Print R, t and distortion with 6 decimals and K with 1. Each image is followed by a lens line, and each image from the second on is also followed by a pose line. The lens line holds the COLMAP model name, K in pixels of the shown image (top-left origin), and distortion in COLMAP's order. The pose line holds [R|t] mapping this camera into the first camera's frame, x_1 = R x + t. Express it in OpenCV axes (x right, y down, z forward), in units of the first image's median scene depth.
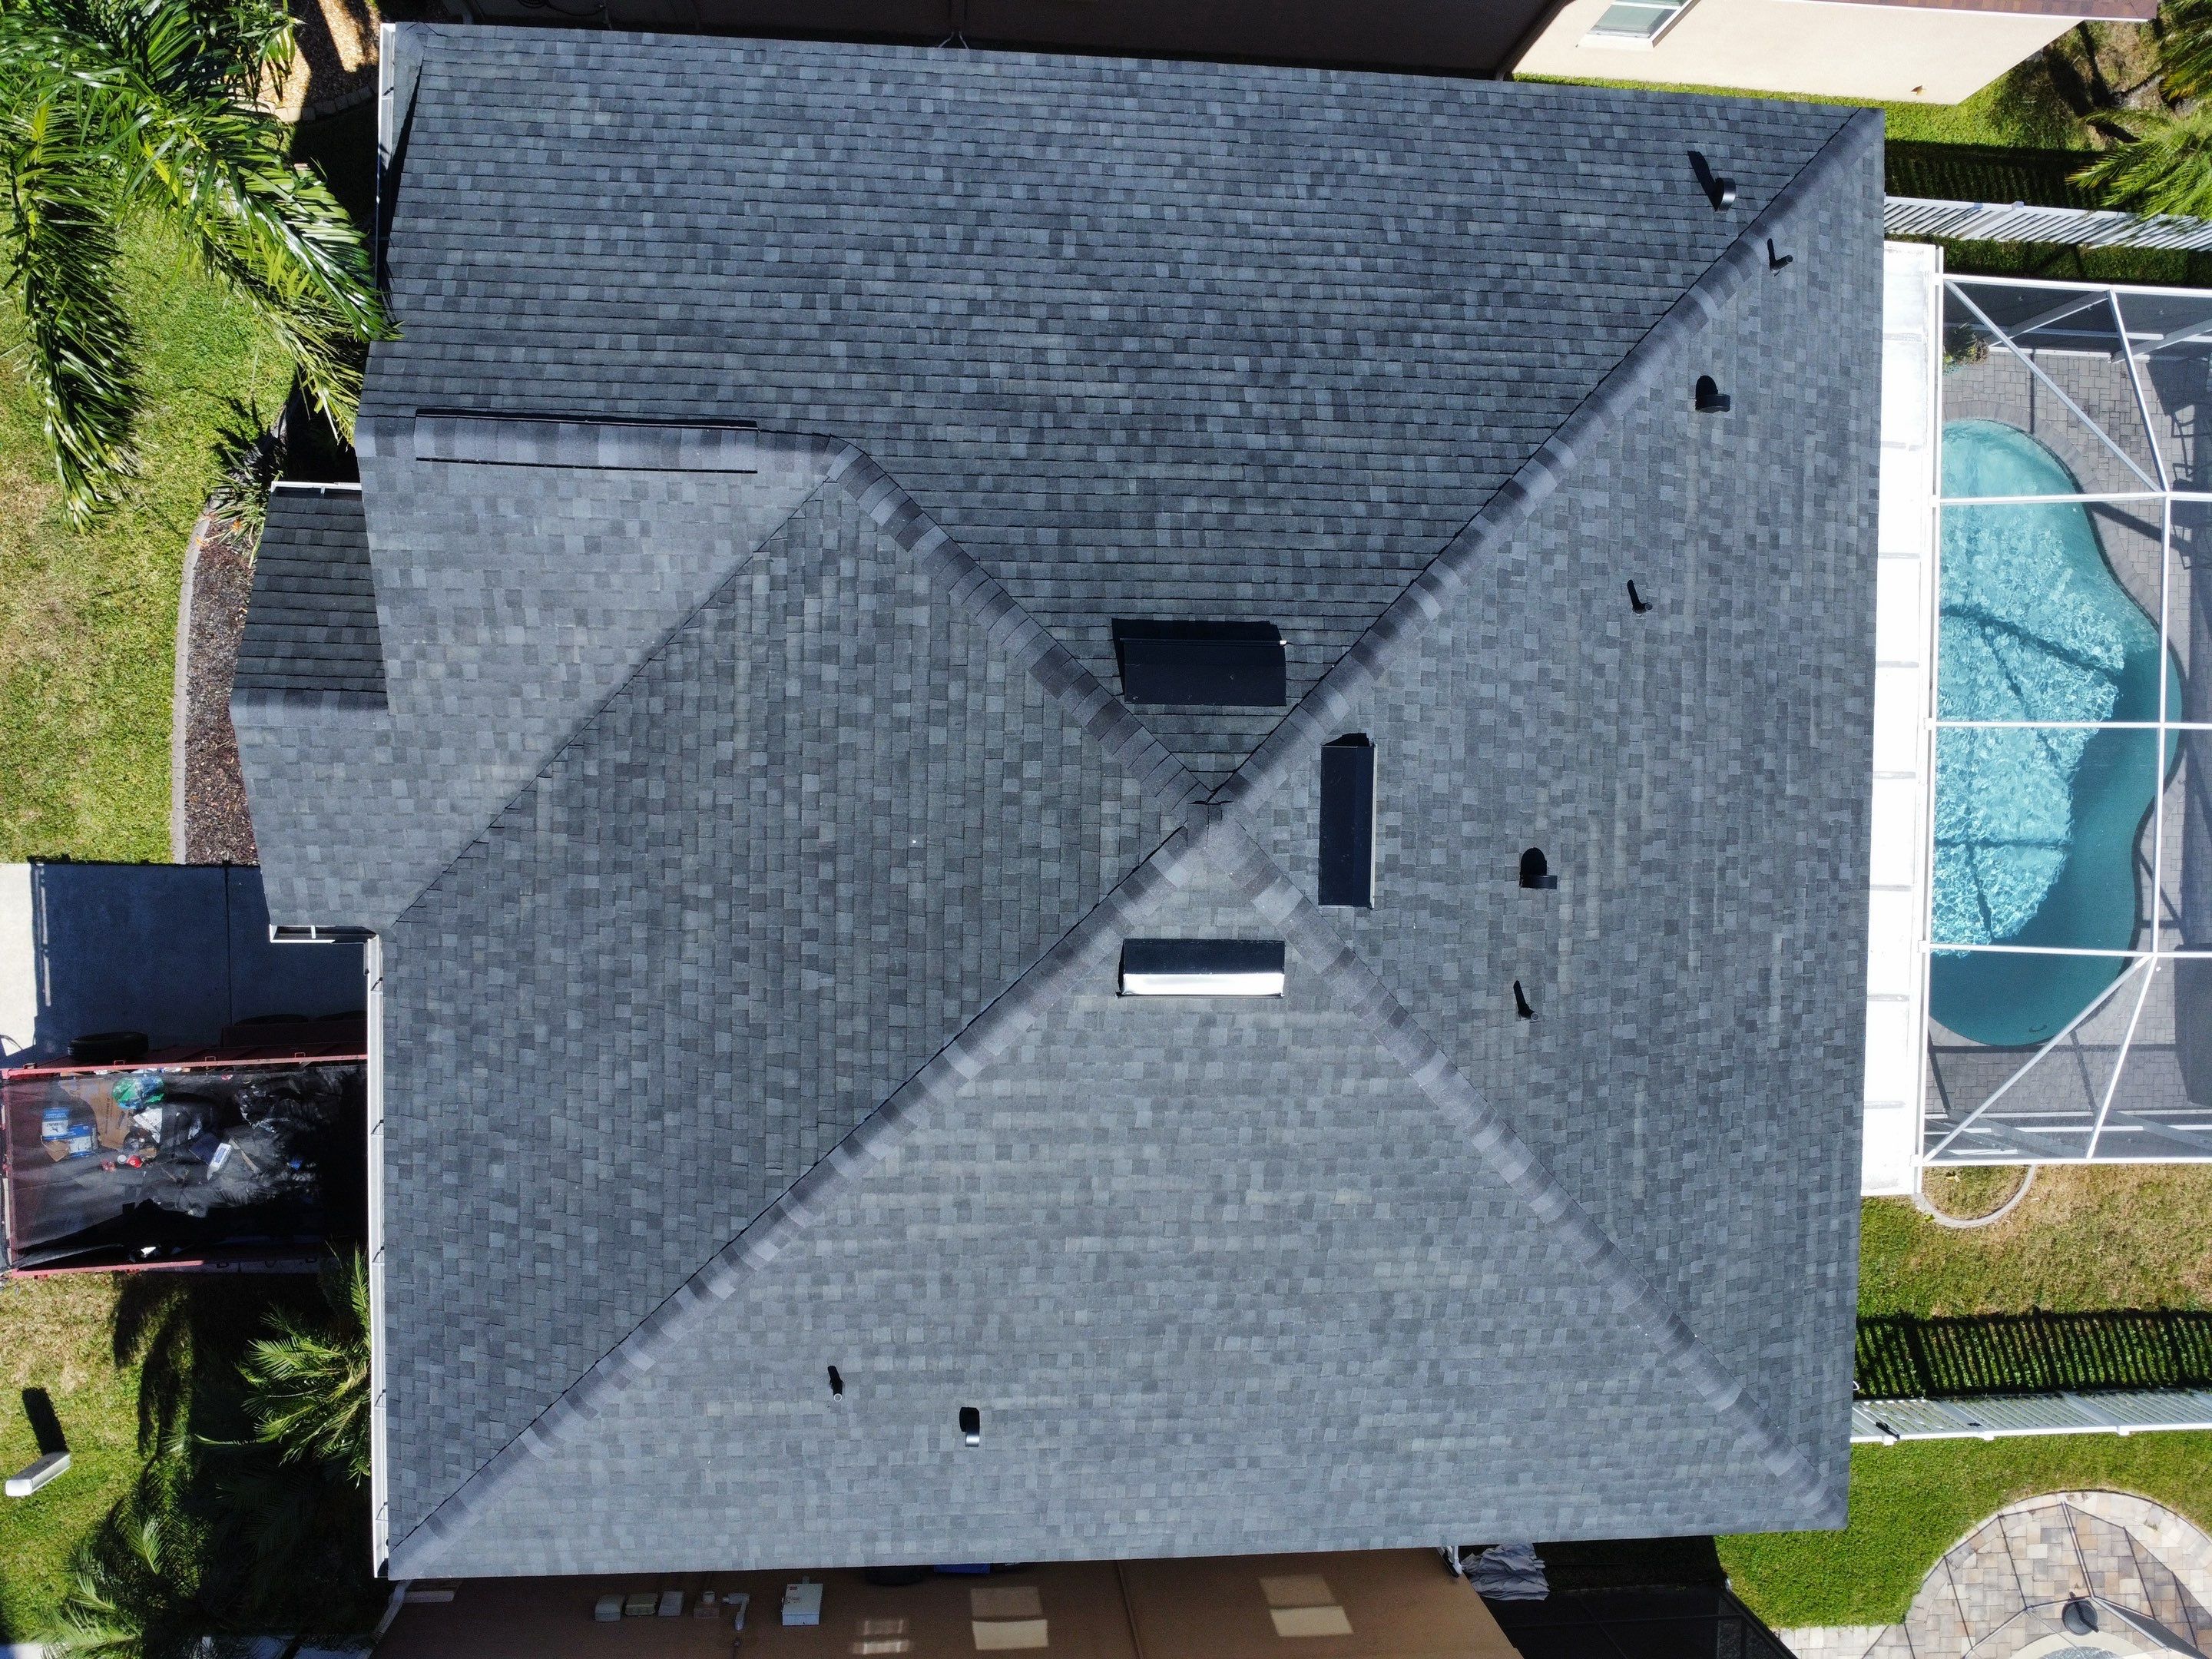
lens RADIAL K [[1614.0, 0, 1095.3], [0, 1614.0, 815.7], [0, 0, 1]] dist [-0.026592, -0.005655]
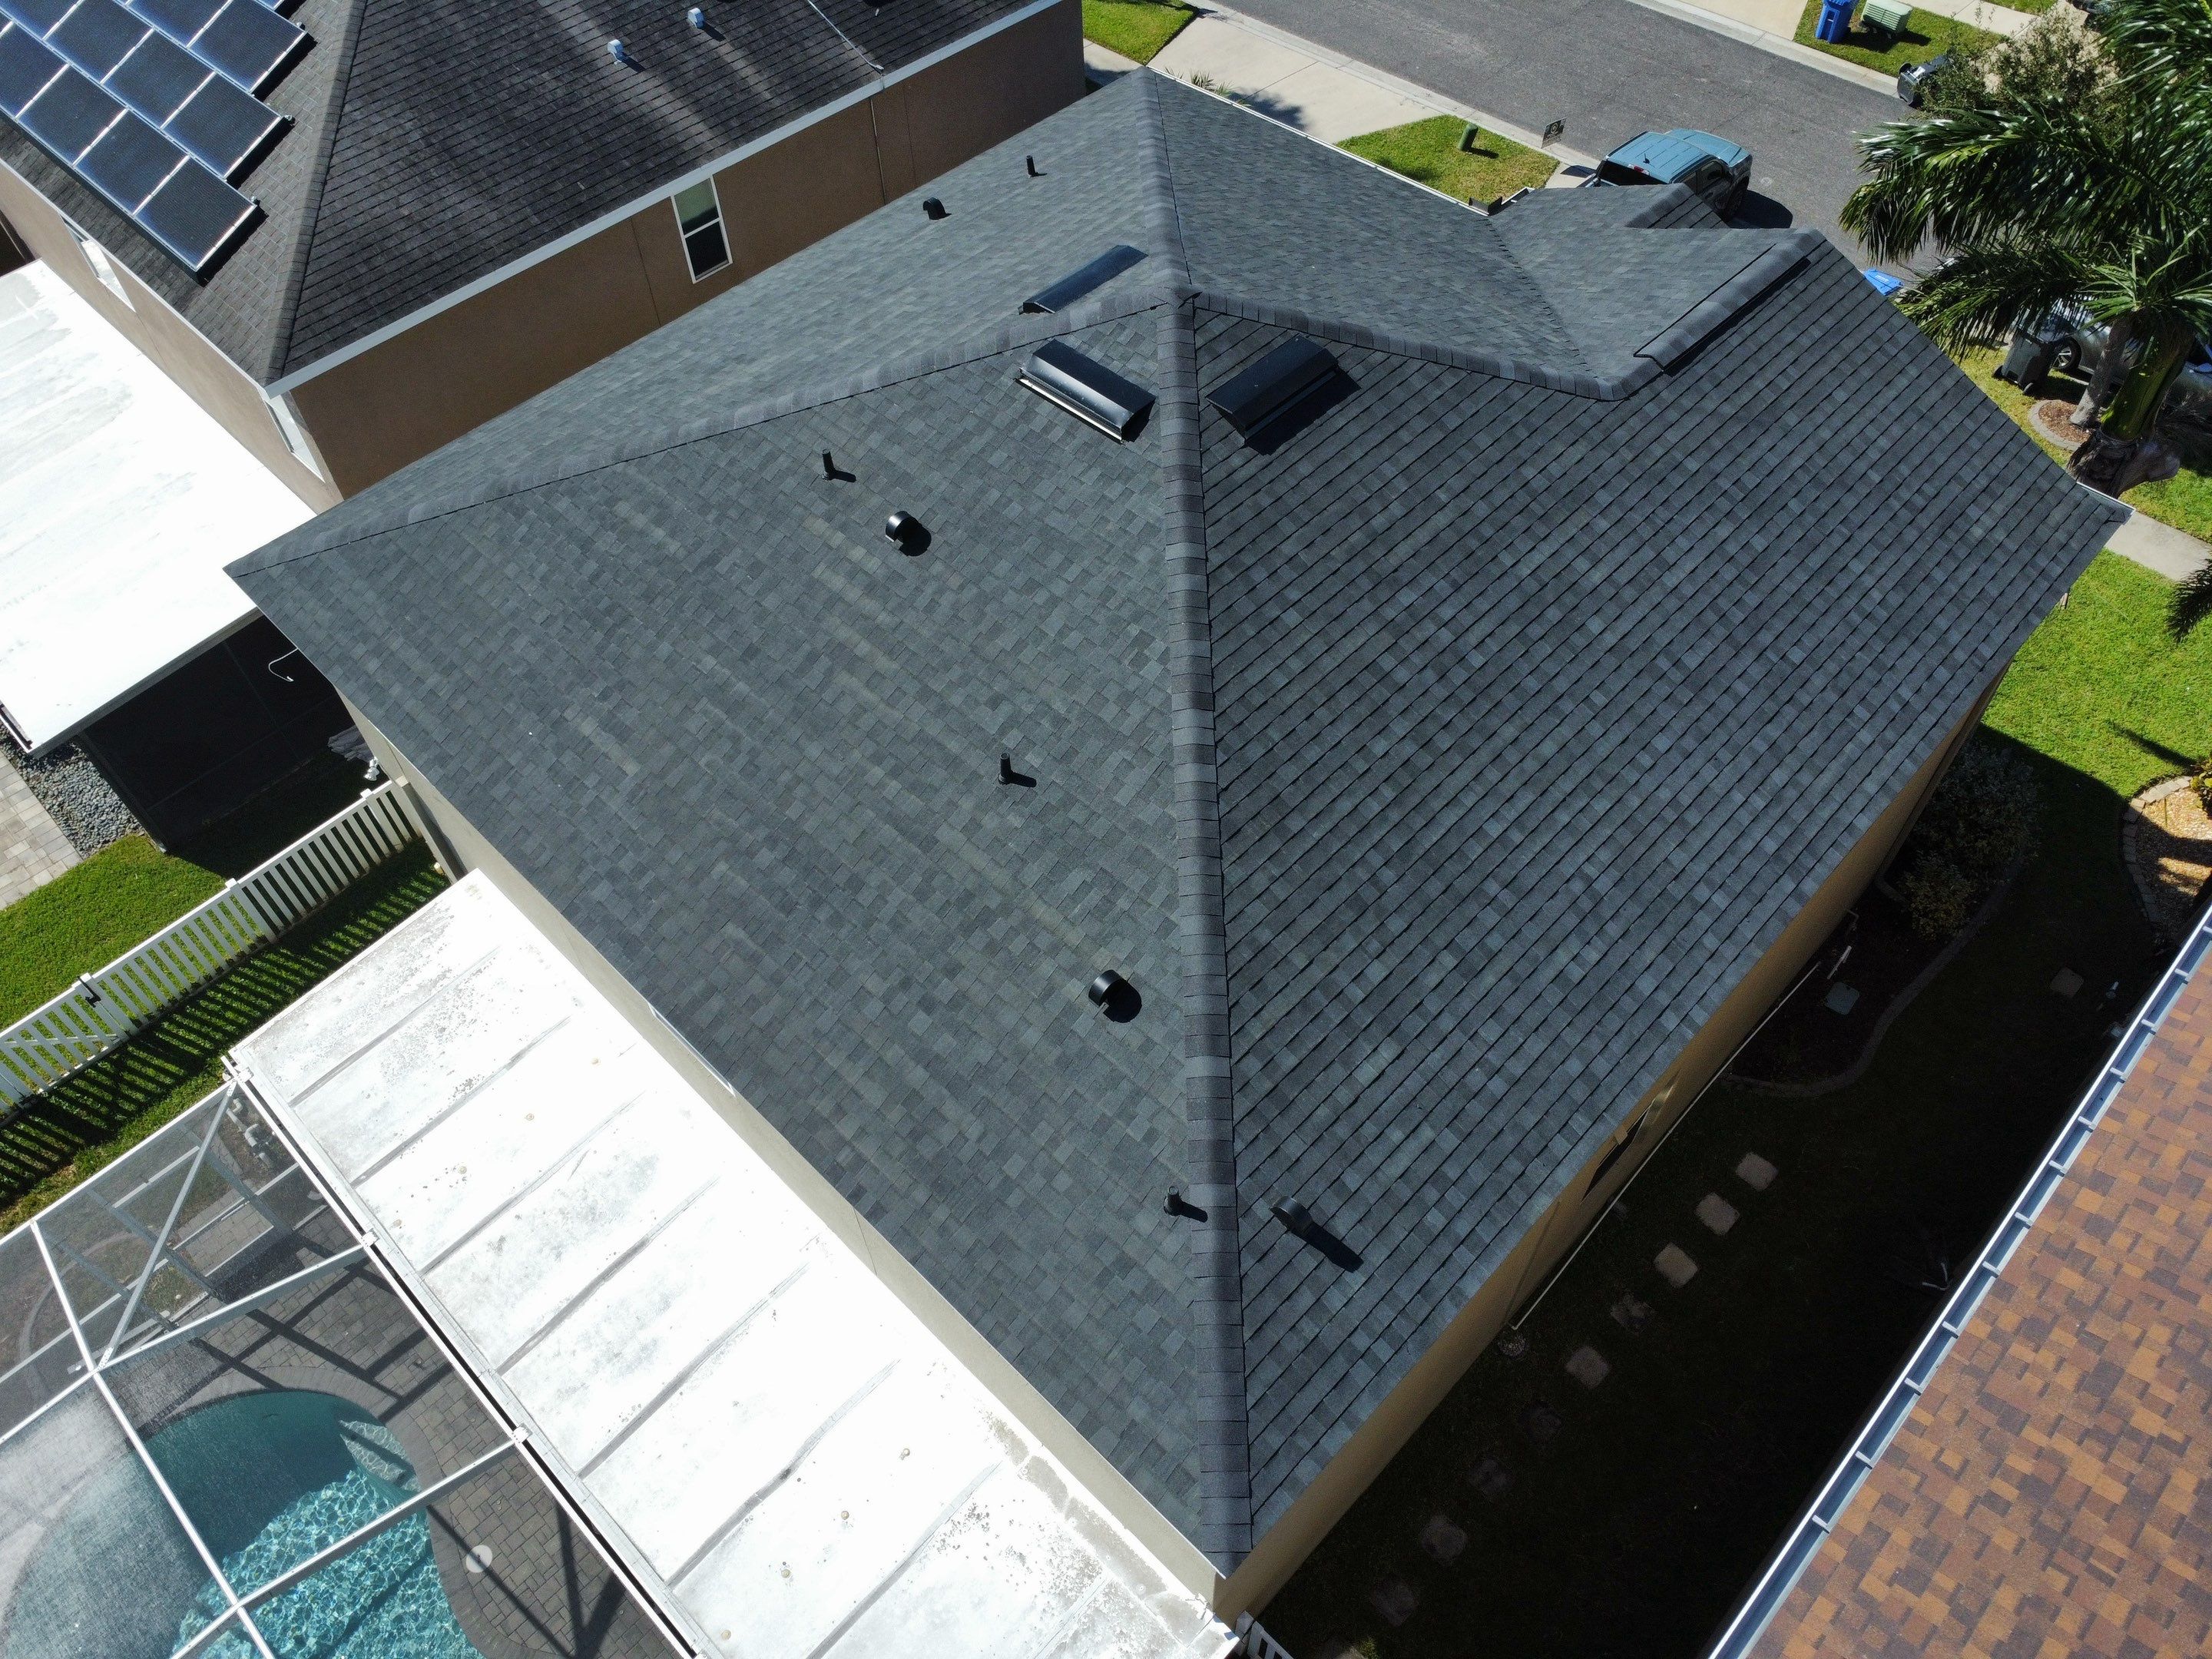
lens RADIAL K [[1614.0, 0, 1097.7], [0, 1614.0, 819.9], [0, 0, 1]] dist [-0.026592, -0.005655]
pose [[-0.688677, 0.516110, -0.509269, 0.778411], [-0.722962, -0.542282, 0.428084, -0.569743], [-0.055230, 0.662994, 0.746585, 0.326932]]
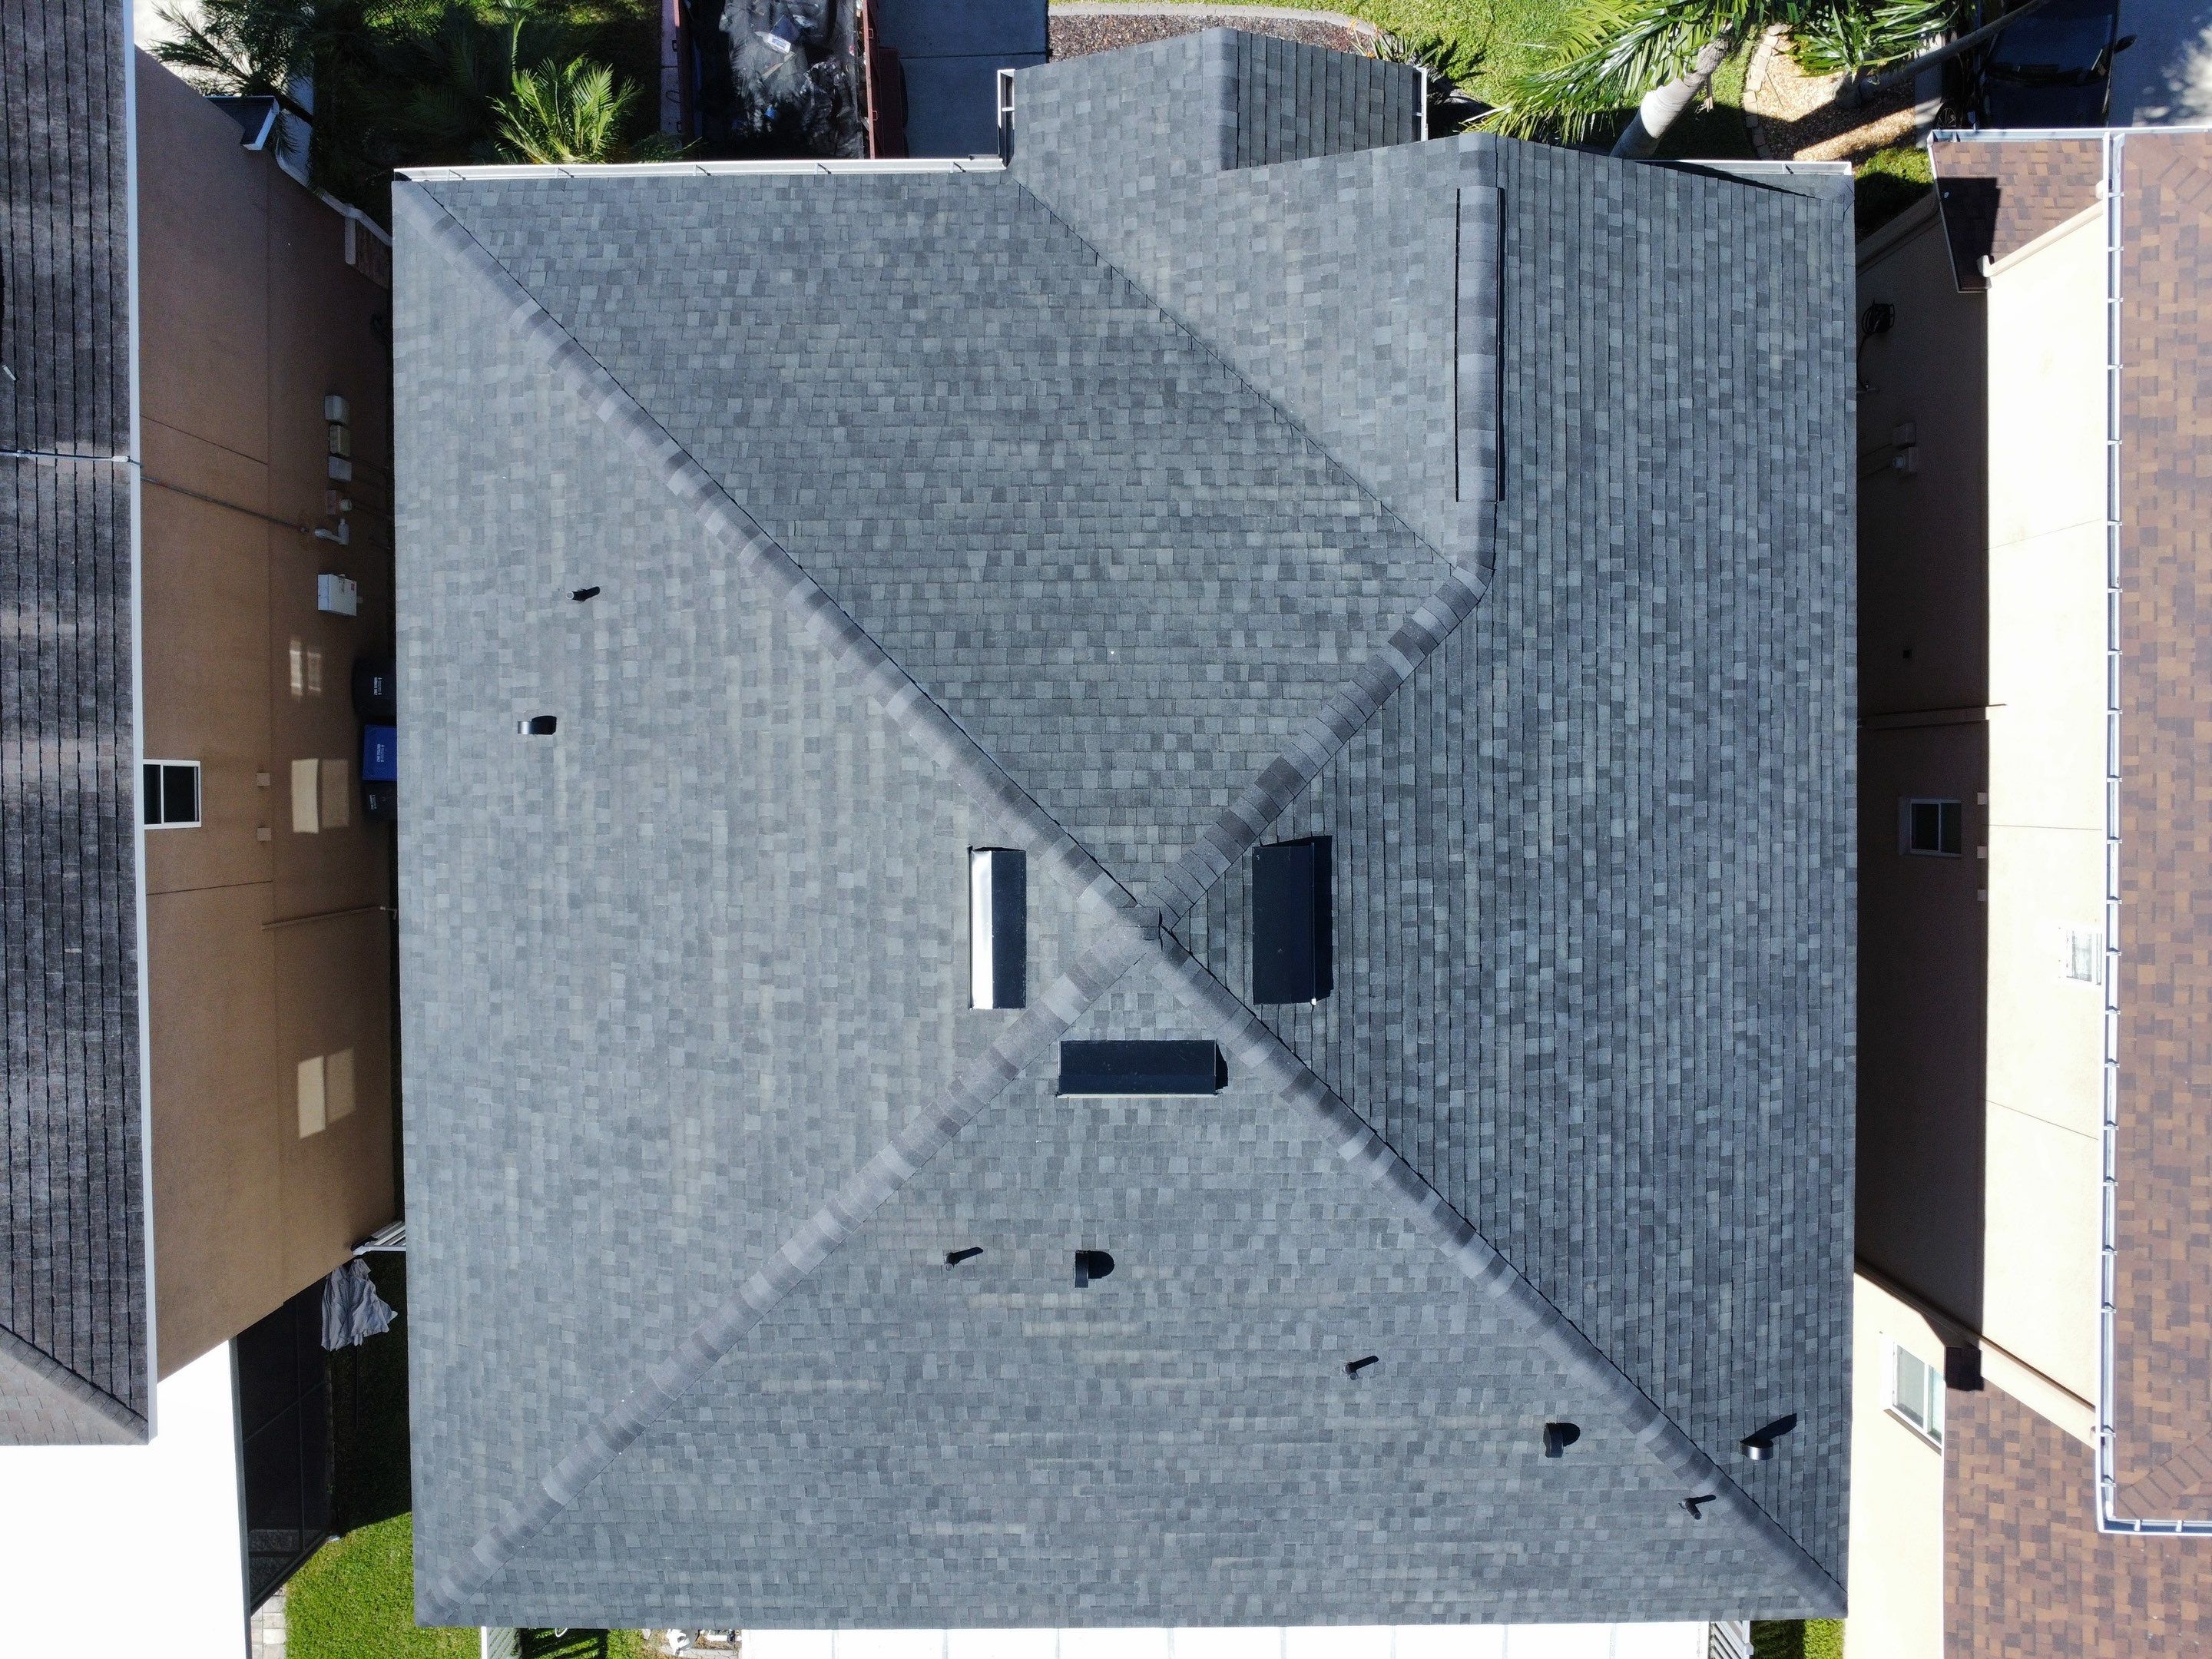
lens RADIAL K [[1614.0, 0, 1099.2], [0, 1614.0, 818.9], [0, 0, 1]] dist [-0.026592, -0.005655]
pose [[0.020163, 0.996632, -0.079485, 0.070603], [-0.999477, 0.018082, -0.026817, 0.049459], [-0.025289, 0.079984, 0.996475, -0.029905]]
